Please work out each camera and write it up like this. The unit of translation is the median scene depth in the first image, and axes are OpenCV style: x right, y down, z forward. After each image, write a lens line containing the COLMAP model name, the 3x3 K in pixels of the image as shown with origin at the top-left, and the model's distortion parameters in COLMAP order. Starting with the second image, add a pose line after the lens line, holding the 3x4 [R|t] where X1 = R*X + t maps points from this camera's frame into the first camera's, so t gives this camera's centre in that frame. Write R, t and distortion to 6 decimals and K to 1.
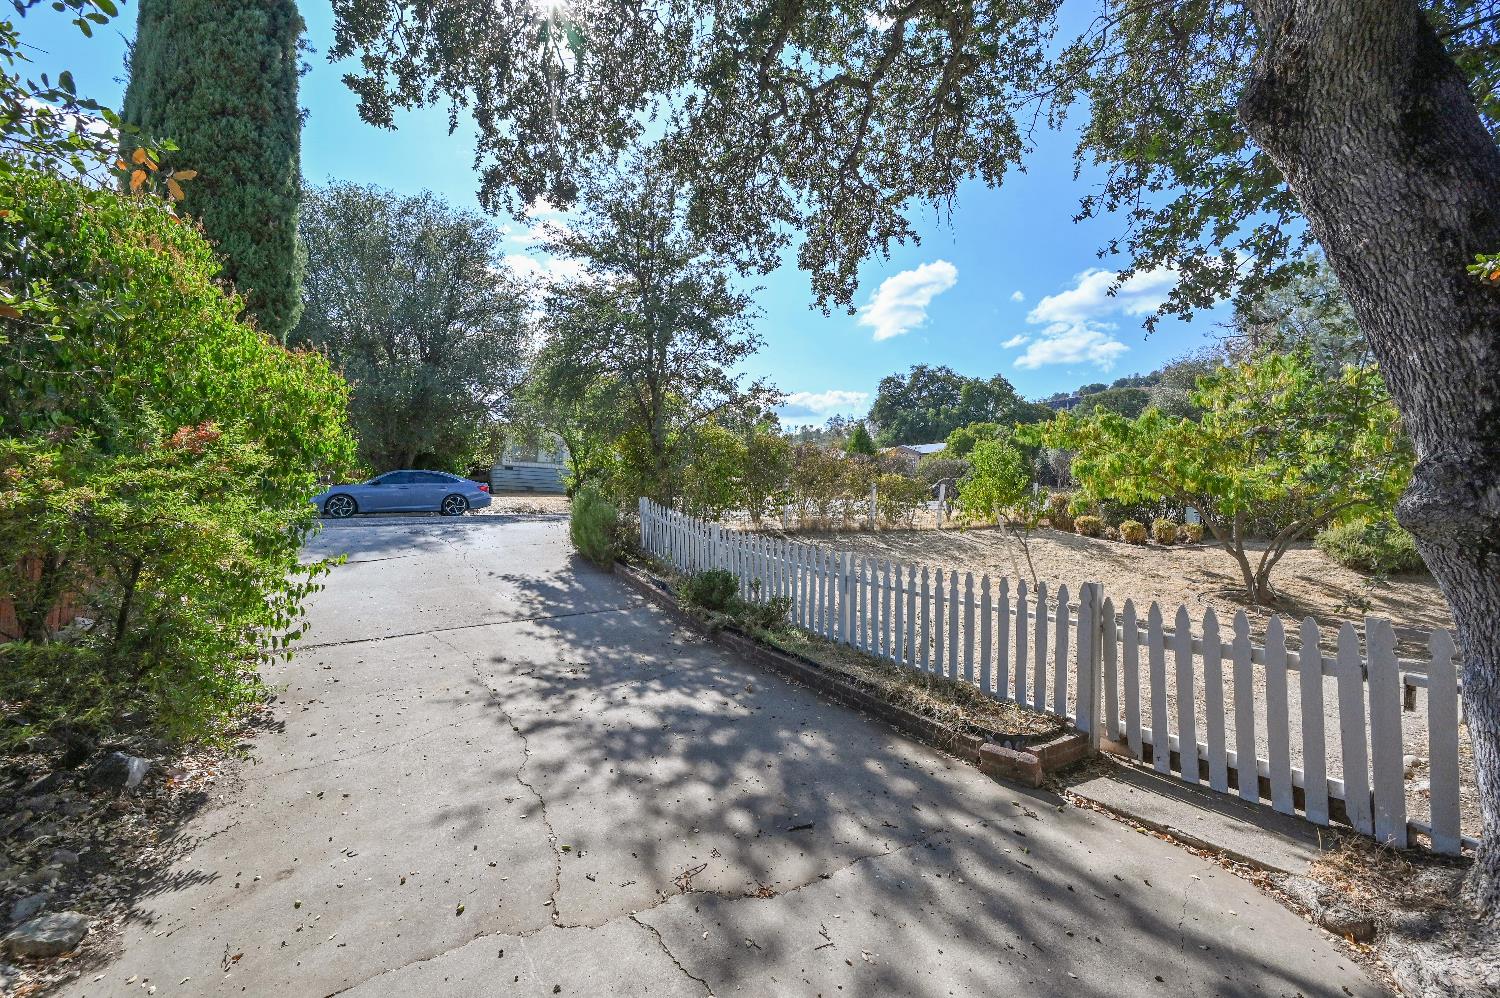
lens RADIAL K [[584.8, 0, 750.7], [0, 584.8, 483.6], [0, 0, 1]] dist [0.001860, 0.000026]
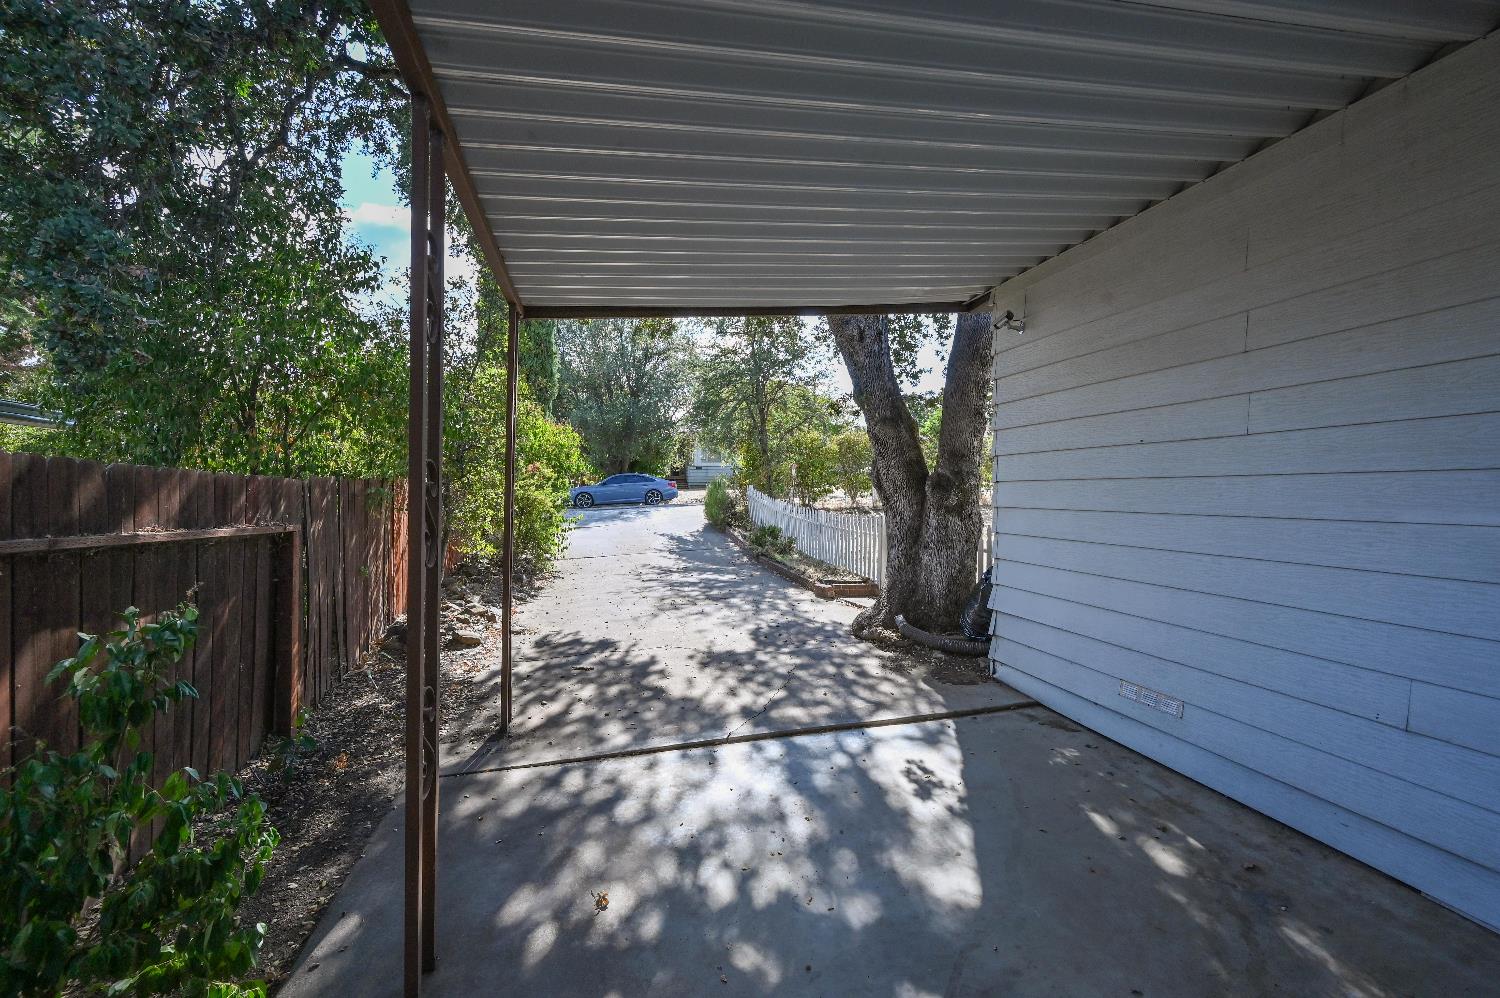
lens RADIAL K [[584.8, 0, 752.2], [0, 584.8, 489.0], [0, 0, 1]] dist [0.001860, 0.000026]
pose [[0.943747, -0.032297, -0.329088, 0.944565], [0.039963, 0.999064, 0.016558, 0.017067], [0.328246, -0.028778, 0.944154, -1.279470]]
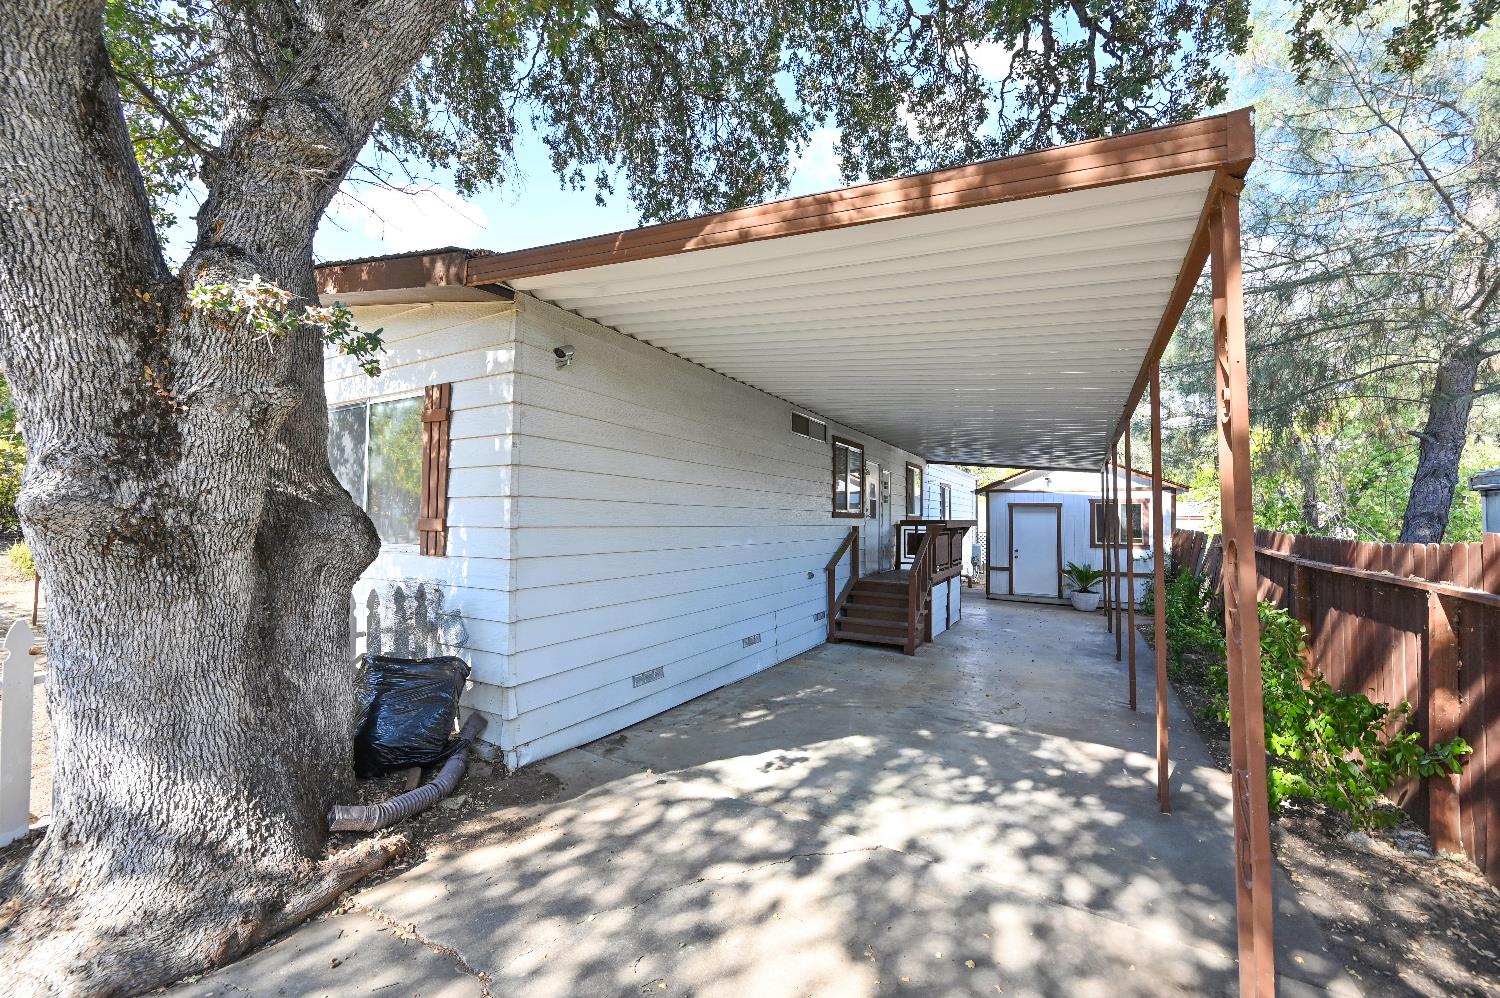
lens RADIAL K [[584.8, 0, 745.4], [0, 584.8, 500.3], [0, 0, 1]] dist [0.001860, 0.000026]
pose [[-0.435857, 0.004428, 0.900005, -0.093268], [-0.053171, 0.998115, -0.030660, 0.005851], [-0.898444, -0.061217, -0.434800, 0.175628]]
